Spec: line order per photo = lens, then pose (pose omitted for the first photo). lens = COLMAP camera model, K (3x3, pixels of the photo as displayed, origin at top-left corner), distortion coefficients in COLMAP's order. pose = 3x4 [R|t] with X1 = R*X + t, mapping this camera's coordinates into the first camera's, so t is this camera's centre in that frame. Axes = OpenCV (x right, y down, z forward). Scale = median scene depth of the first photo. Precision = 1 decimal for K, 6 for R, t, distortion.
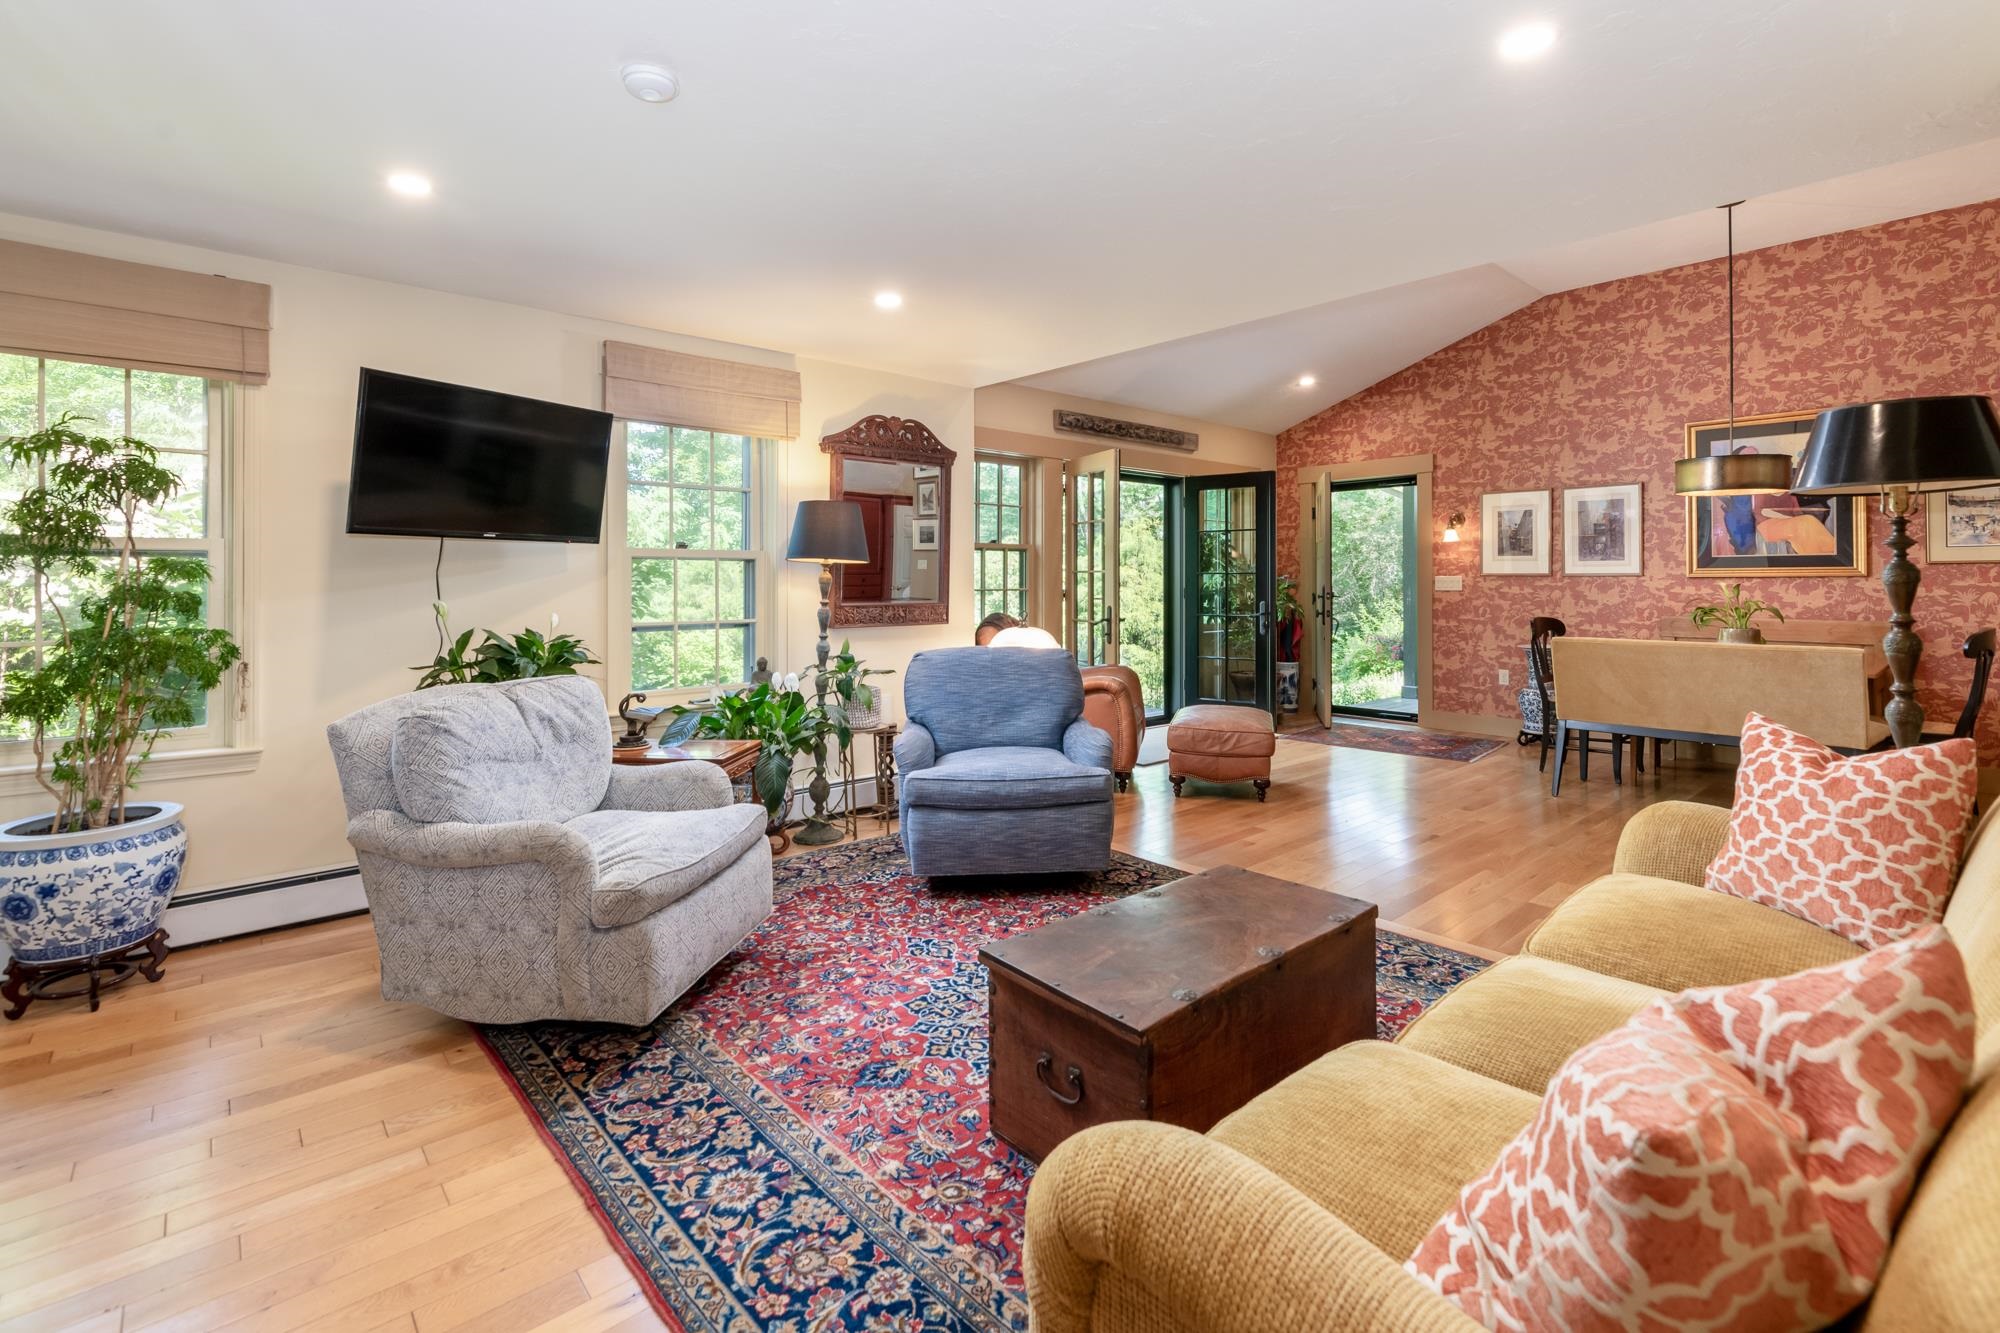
lens RADIAL K [[870.3, 0, 984.8], [0, 870.3, 581.0], [0, 0, 1]] dist [0.000174, -0.000395]
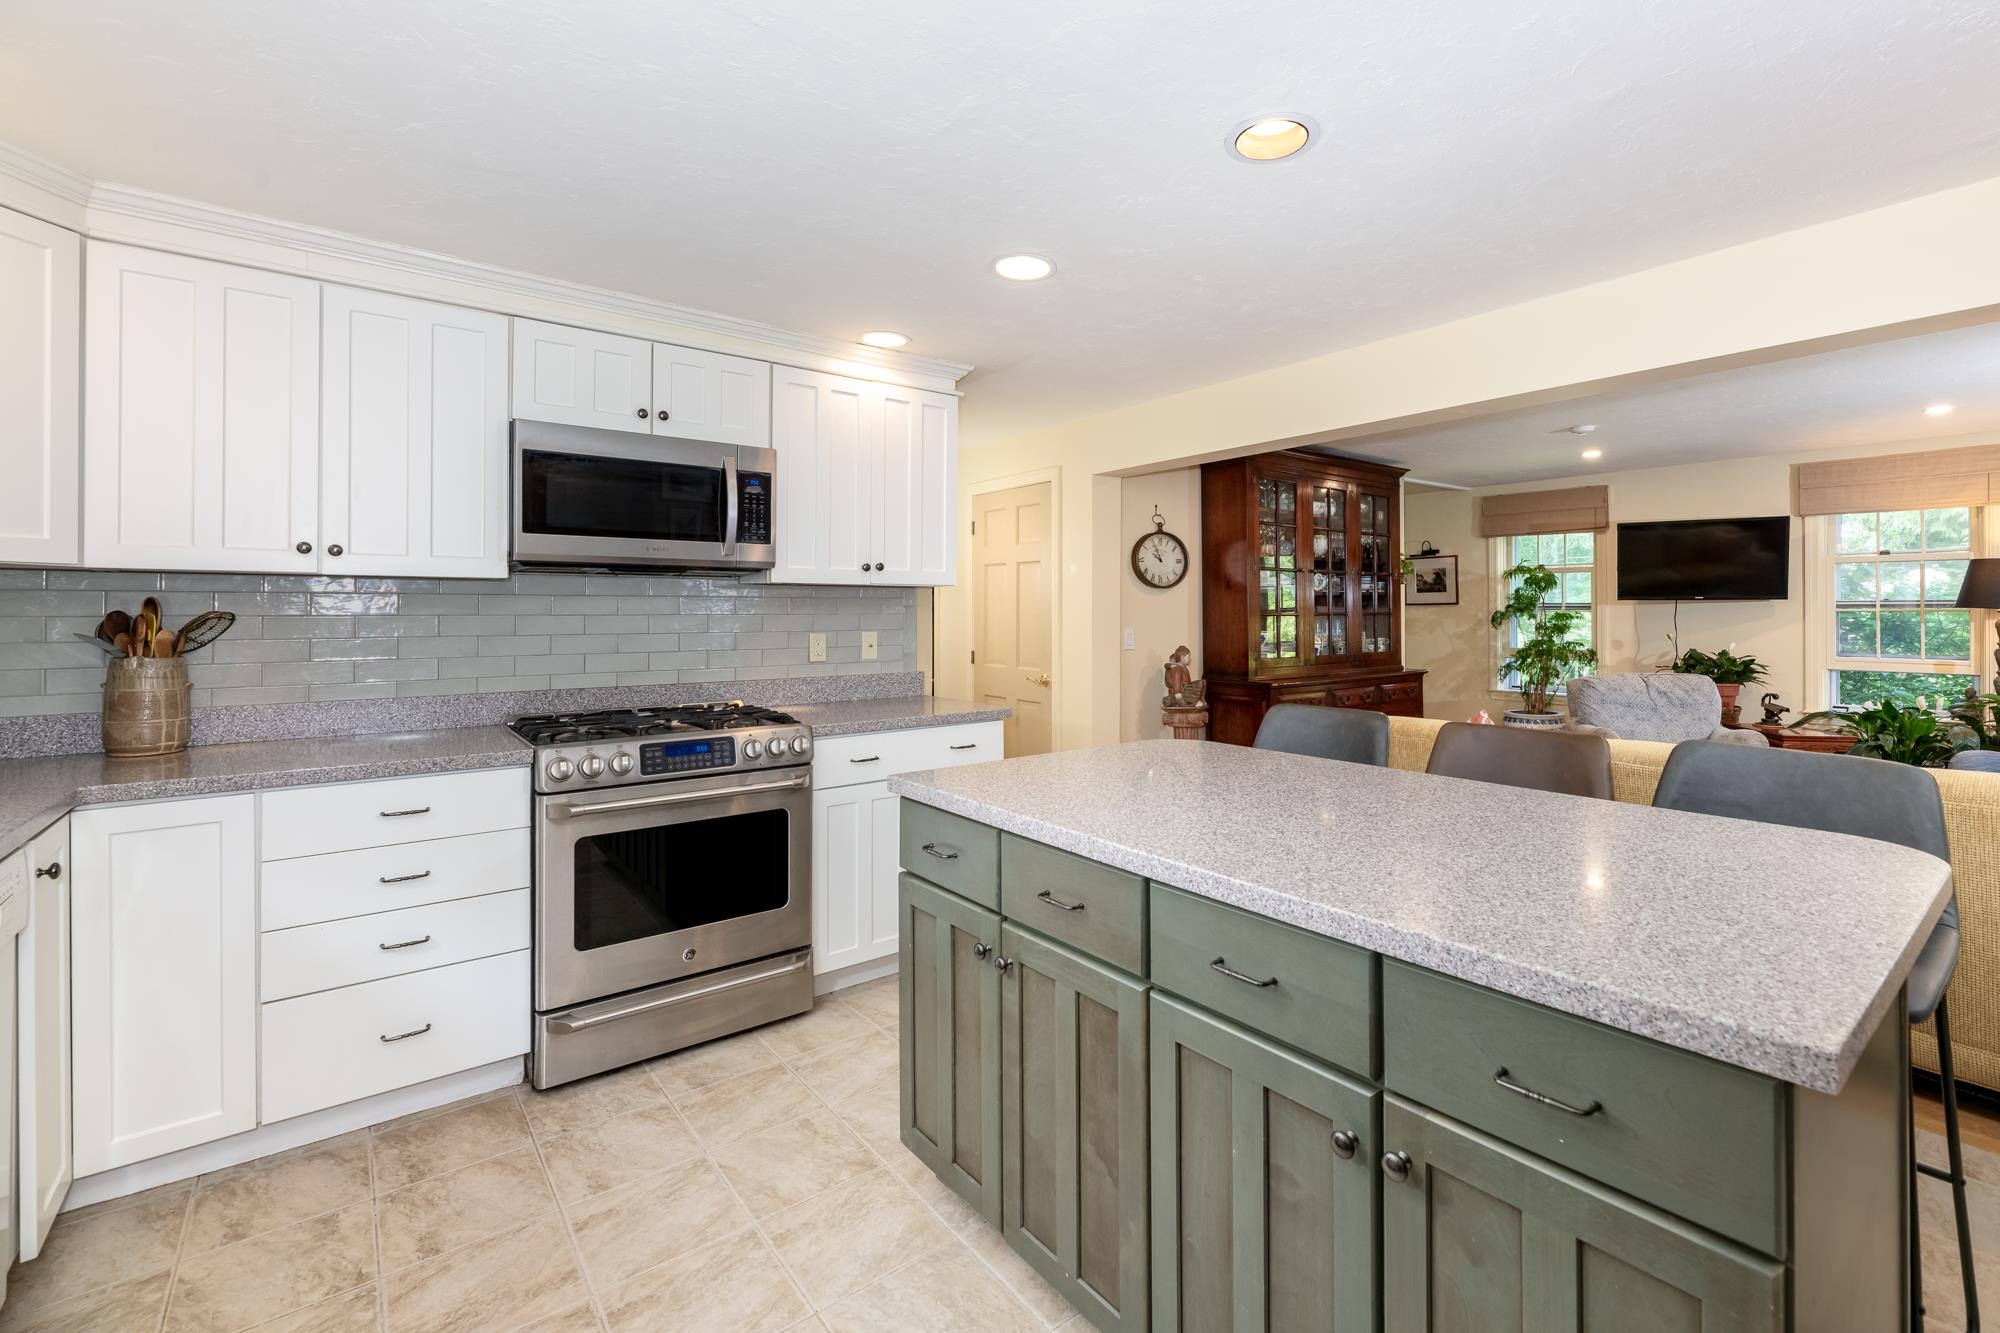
lens RADIAL K [[870.3, 0, 1021.0], [0, 870.3, 613.9], [0, 0, 1]] dist [0.000174, -0.000395]
pose [[-0.063914, 0.002540, -0.997952, 0.707089], [0.003640, 0.999991, 0.002312, -0.015174], [0.997949, -0.003485, -0.063923, -0.158520]]
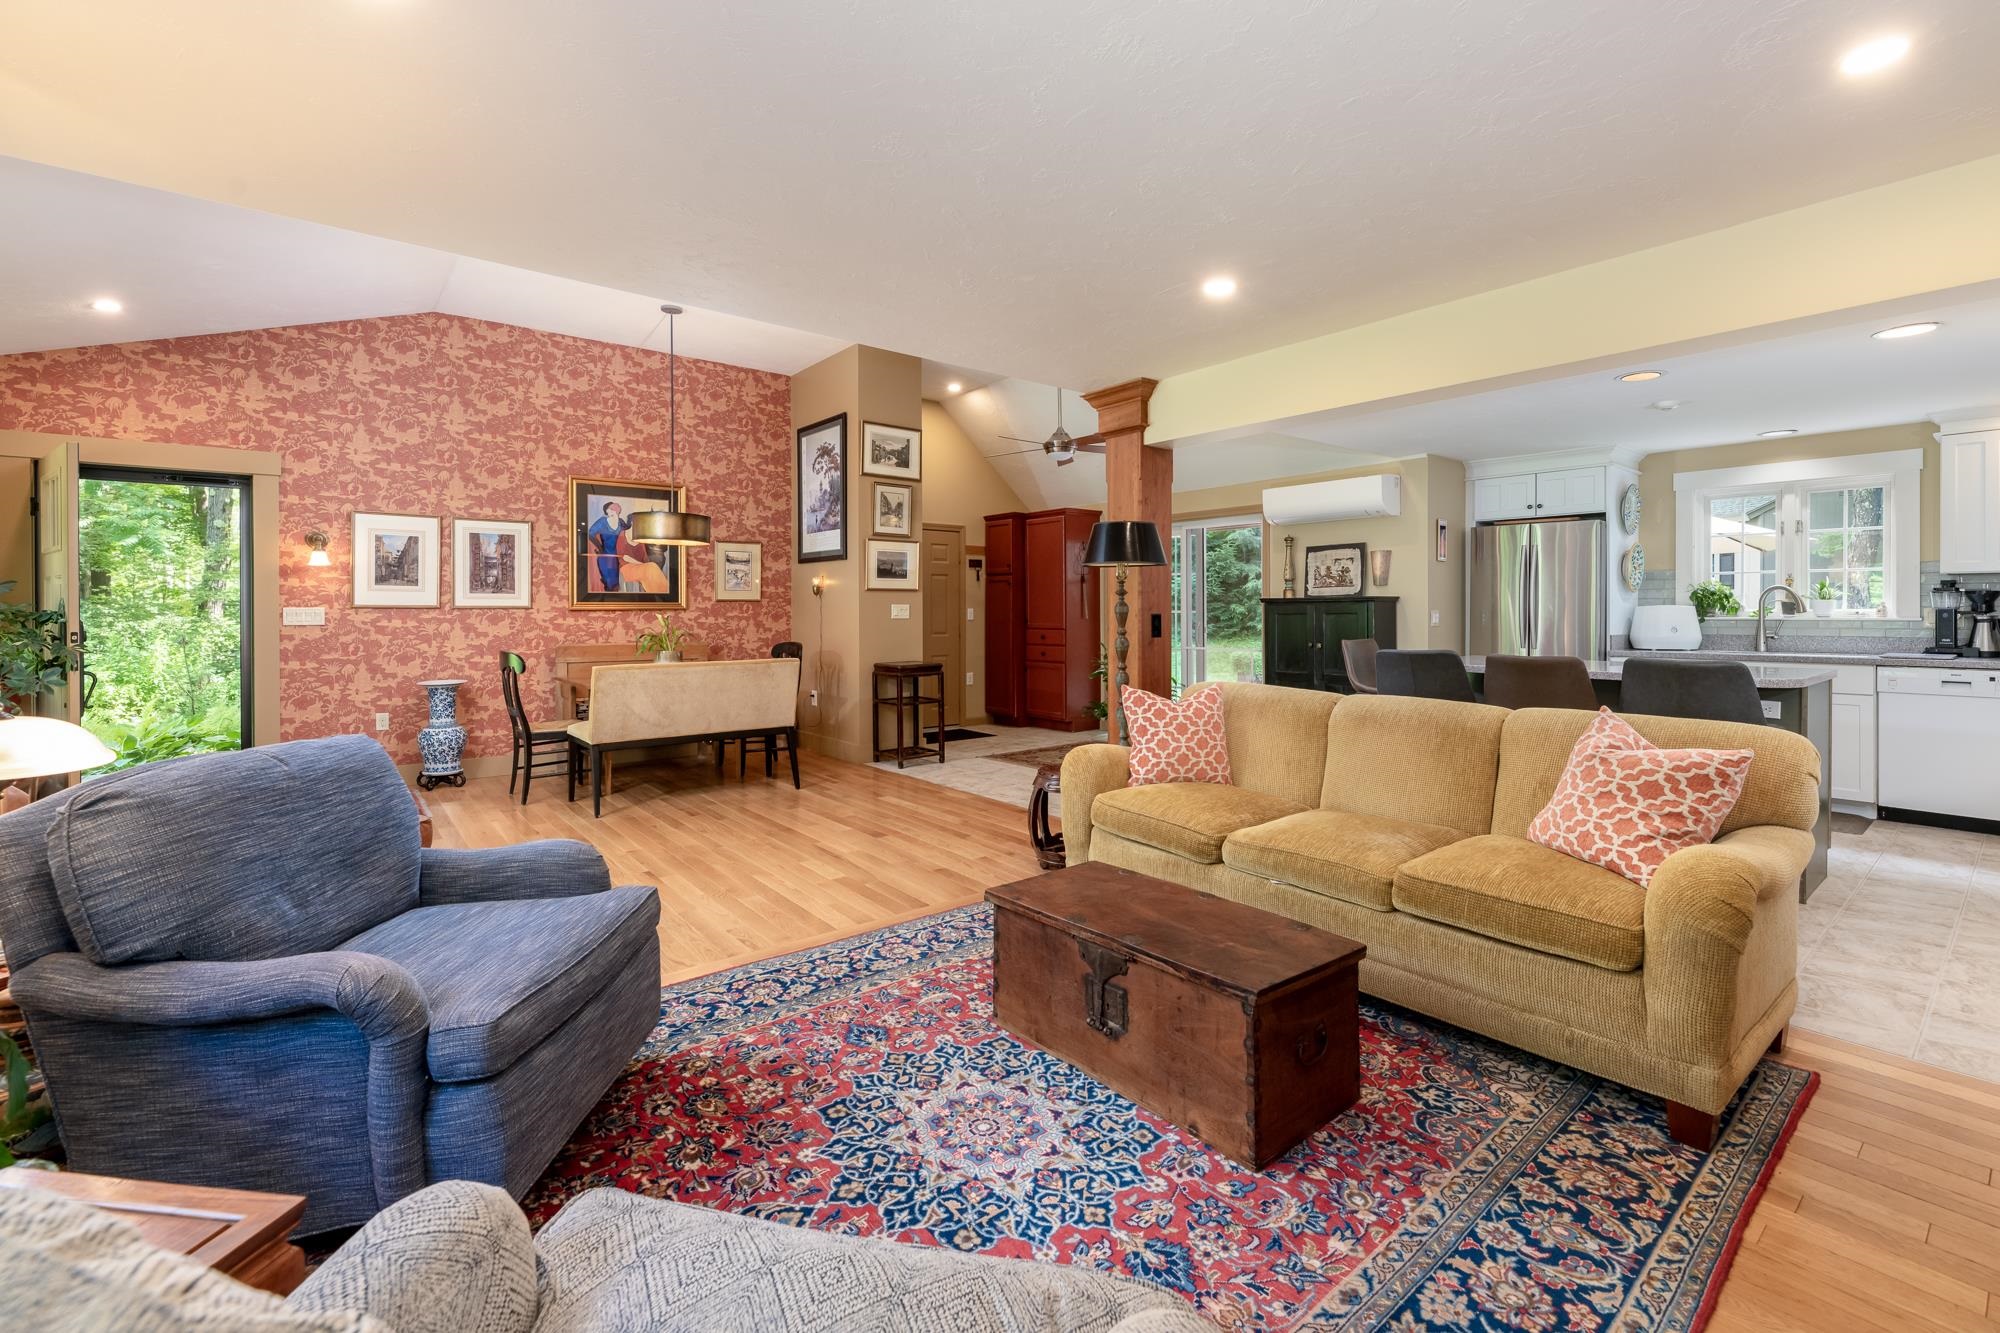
lens RADIAL K [[870.3, 0, 998.0], [0, 870.3, 618.4], [0, 0, 1]] dist [0.000174, -0.000395]
pose [[0.051392, -0.007218, 0.998652, -0.294311], [0.002016, 0.999973, 0.007124, -0.000152], [-0.998677, 0.001647, 0.051405, 0.370086]]
